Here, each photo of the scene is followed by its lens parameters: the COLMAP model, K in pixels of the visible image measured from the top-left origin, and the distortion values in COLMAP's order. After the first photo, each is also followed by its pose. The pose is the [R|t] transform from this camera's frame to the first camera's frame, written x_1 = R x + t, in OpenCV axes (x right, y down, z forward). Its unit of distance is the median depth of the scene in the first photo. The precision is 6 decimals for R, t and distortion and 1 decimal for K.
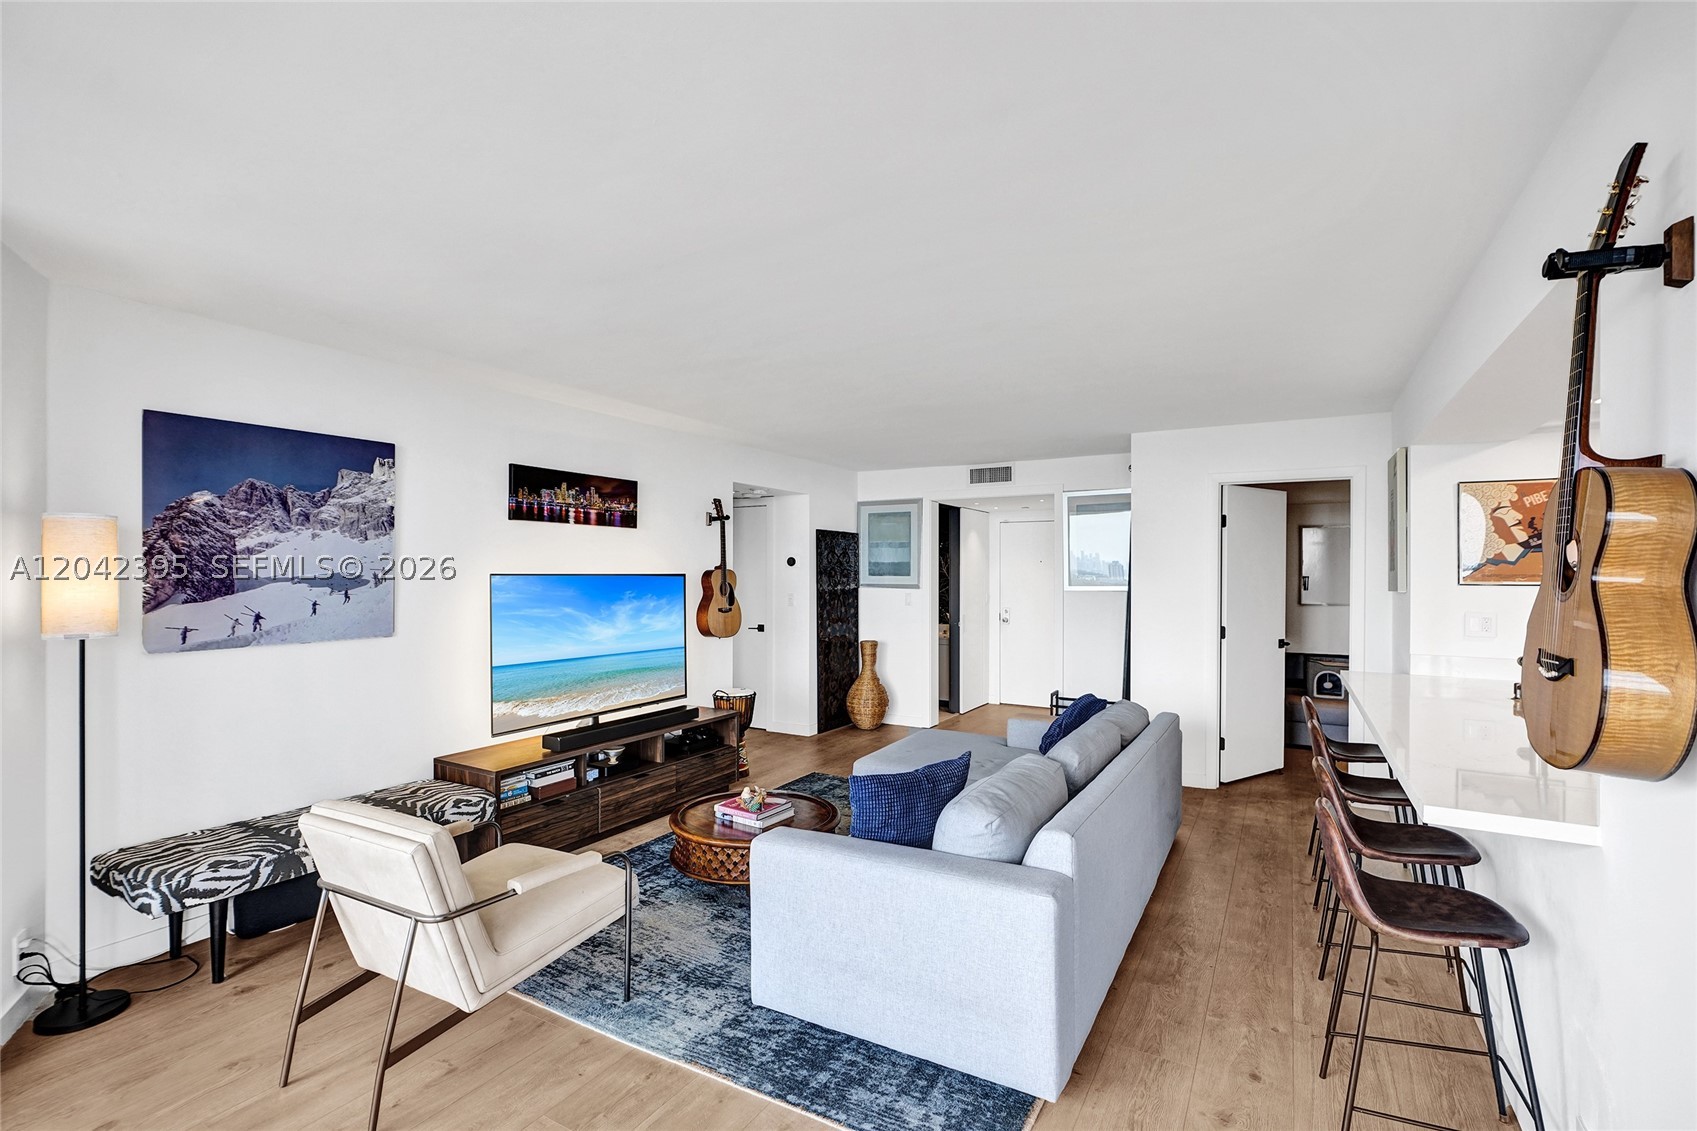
lens RADIAL K [[769.5, 0, 847.7], [0, 769.5, 569.8], [0, 0, 1]] dist [-0.012853, 0.006216]
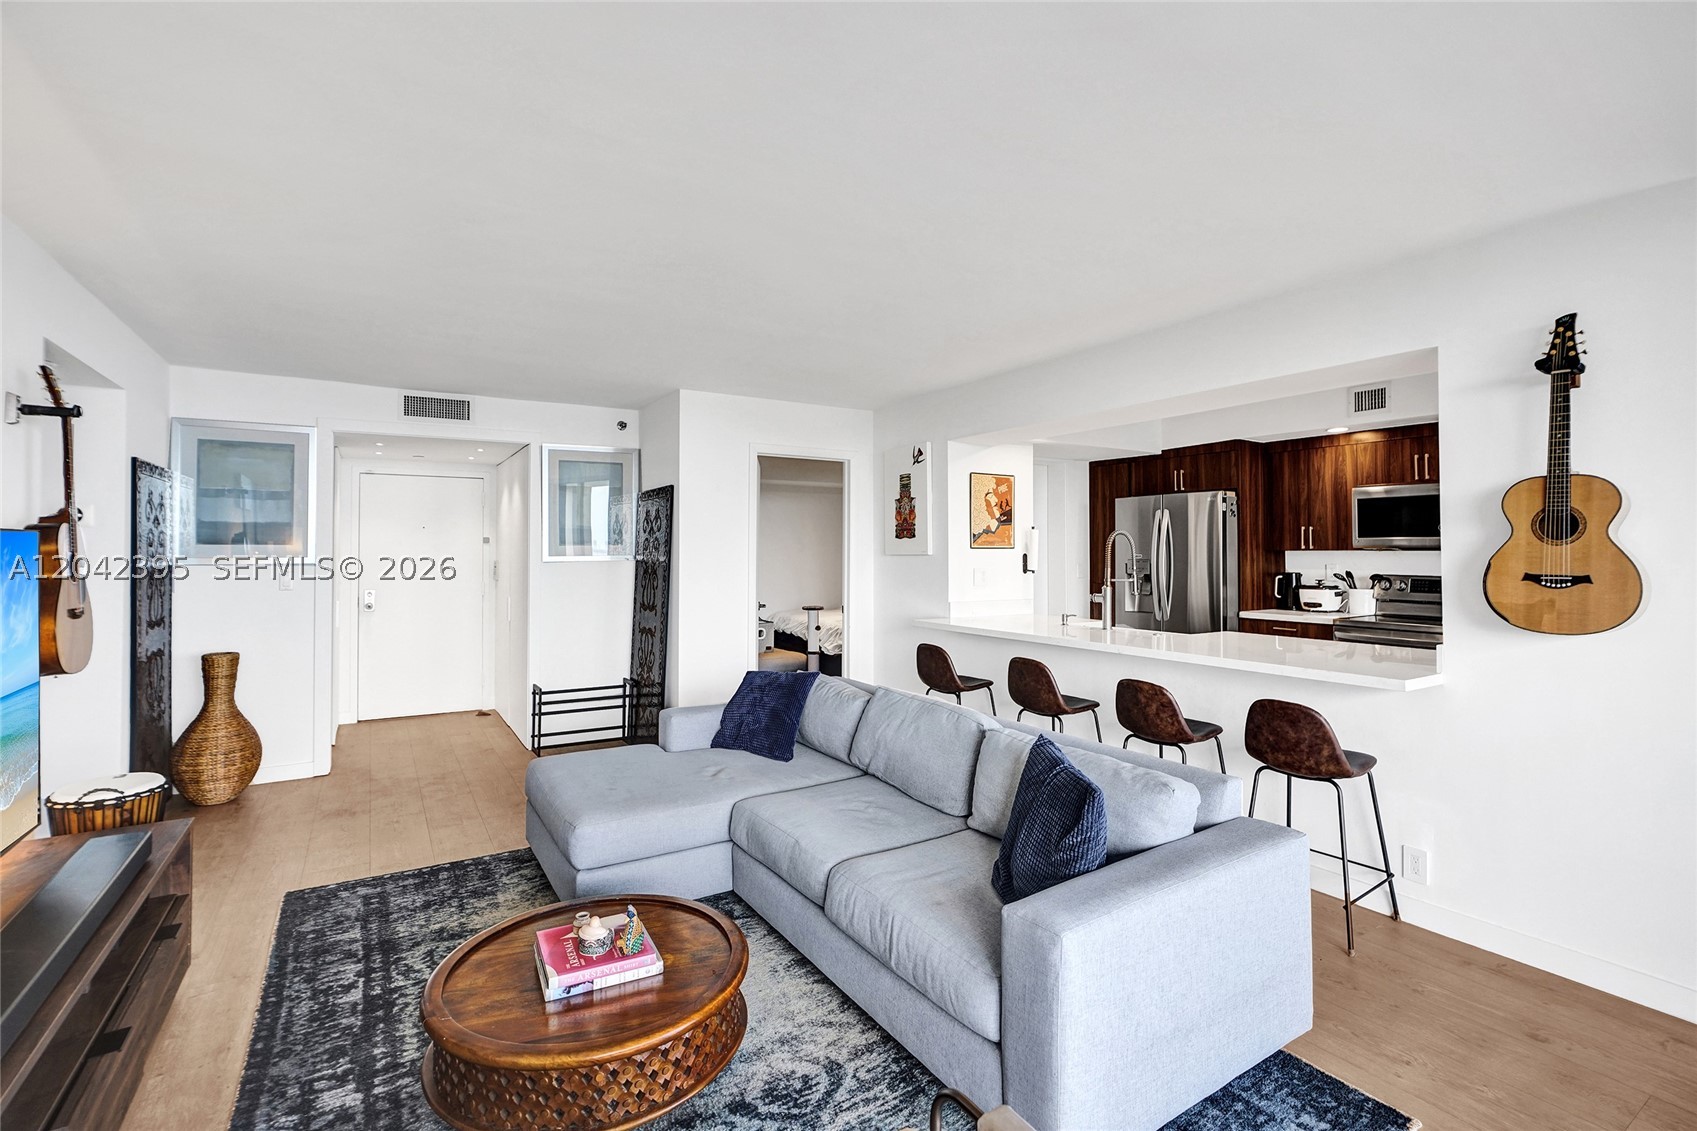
lens RADIAL K [[765.4, 0, 849.7], [0, 765.4, 536.3], [0, 0, 1]] dist [-0.010625, 0.005076]
pose [[0.469321, 0.013203, 0.882929, -0.509027], [-0.002103, 0.999902, -0.013834, 0.018031], [-0.883025, 0.004636, 0.469303, 0.565621]]
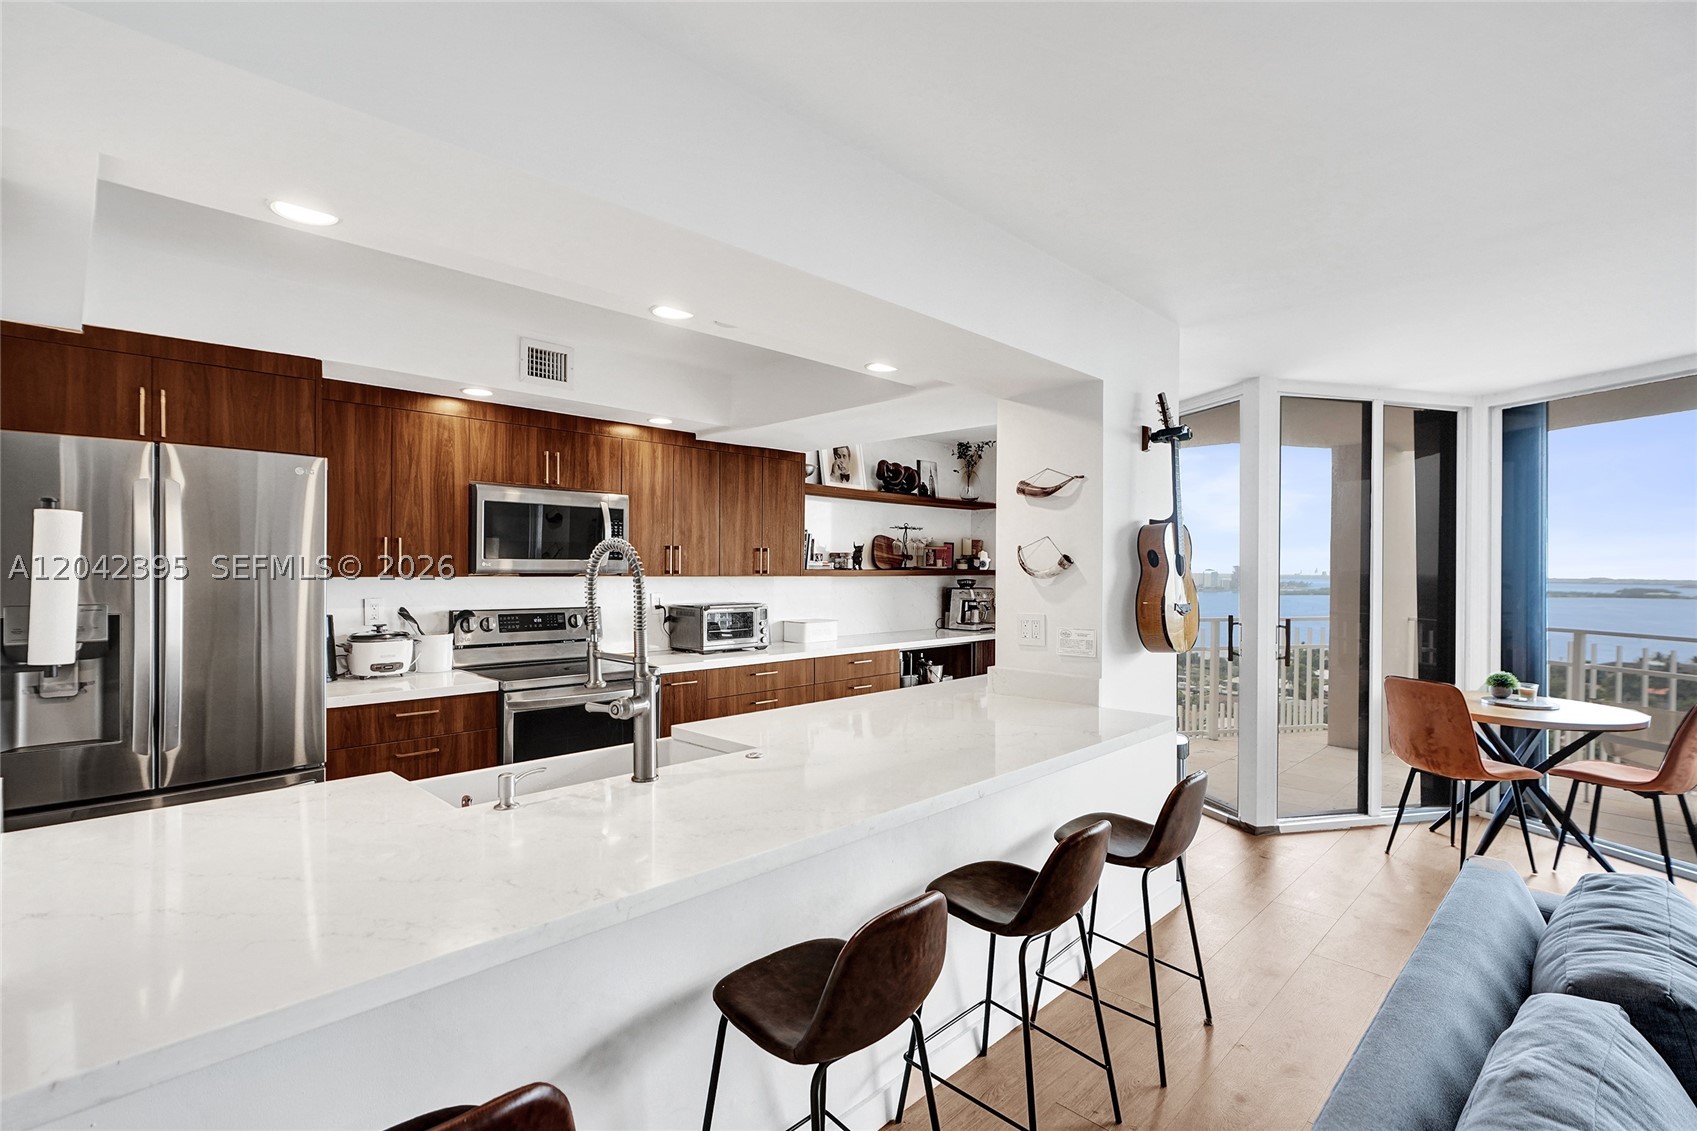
lens RADIAL K [[794.3, 0, 844.3], [0, 794.3, 569.4], [0, 0, 1]] dist [-0.012282, 0.006077]
pose [[-0.965420, -0.010304, 0.260495, 0.442863], [-0.010996, 0.999939, -0.001197, 0.009748], [-0.260467, -0.004020, -0.965475, 1.210997]]
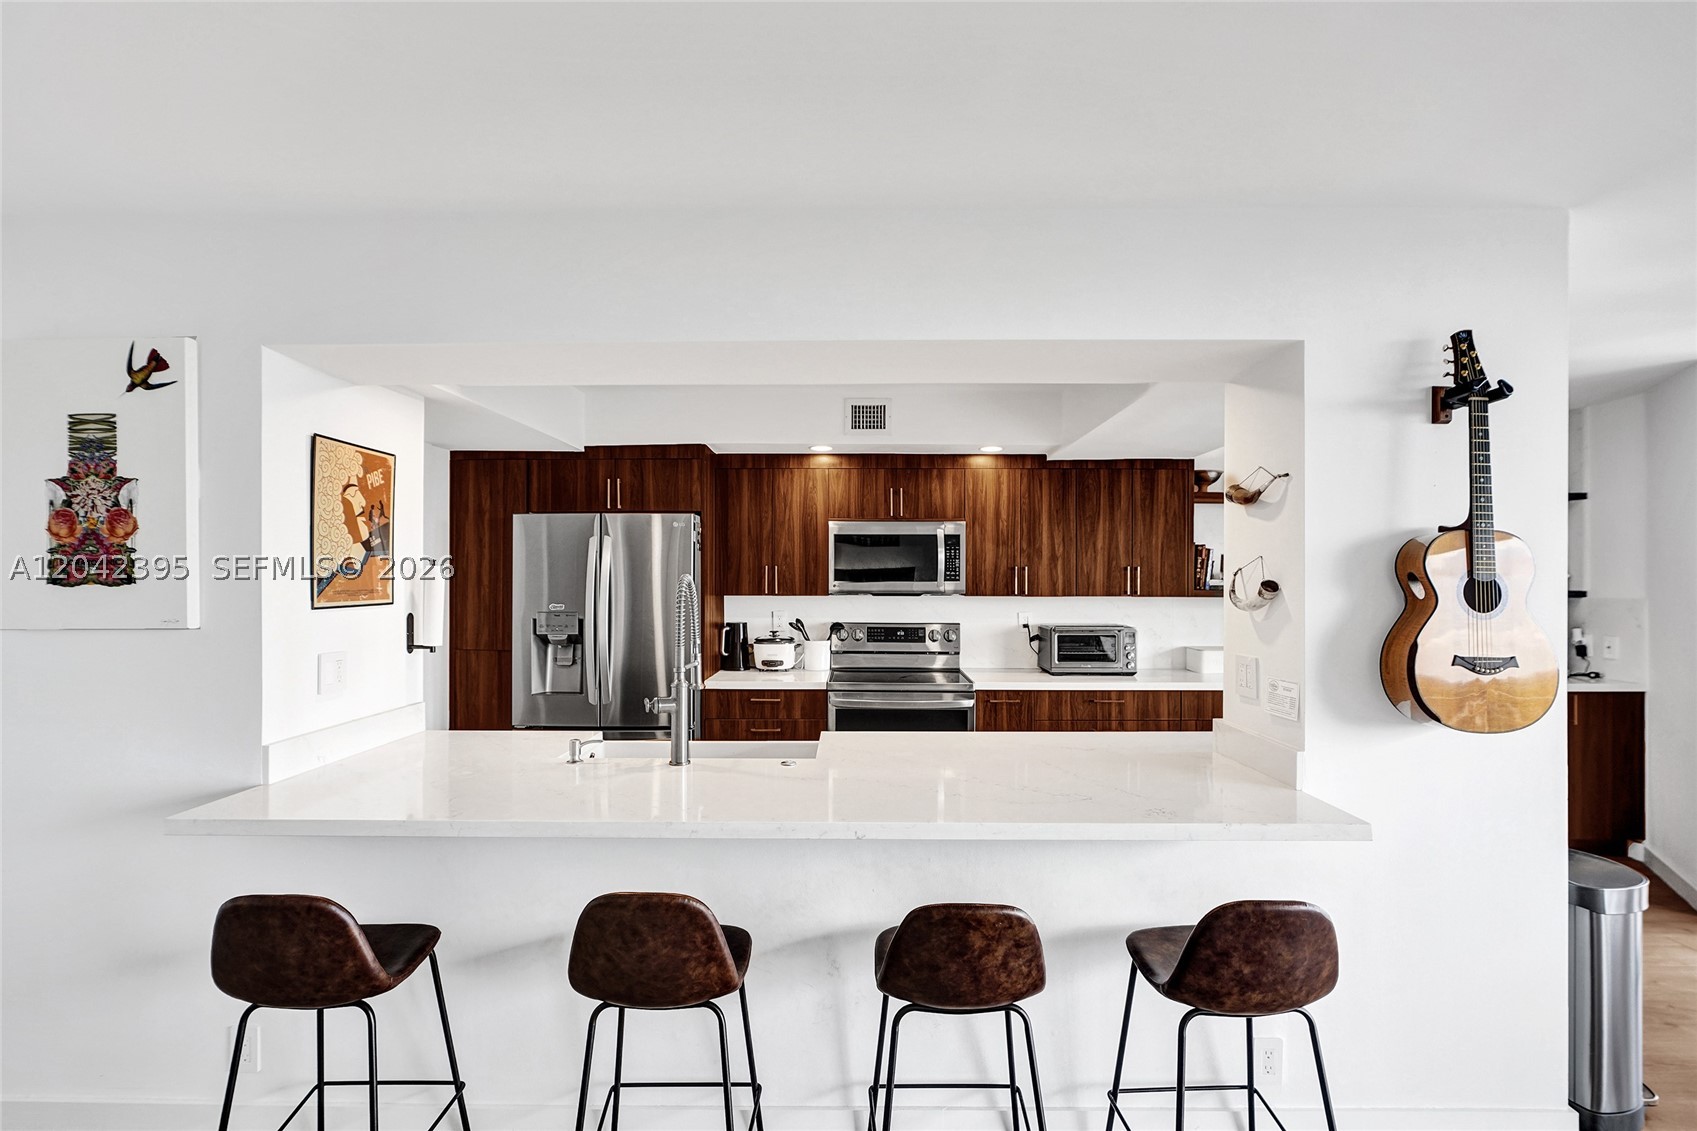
lens RADIAL K [[788.2, 0, 848.0], [0, 788.2, 574.2], [0, 0, 1]] dist [-0.014189, 0.007022]
pose [[-0.483907, -0.003272, 0.875113, 0.077009], [-0.007618, 0.999971, -0.000474, -0.009900], [-0.875086, -0.006896, -0.483918, 0.952113]]
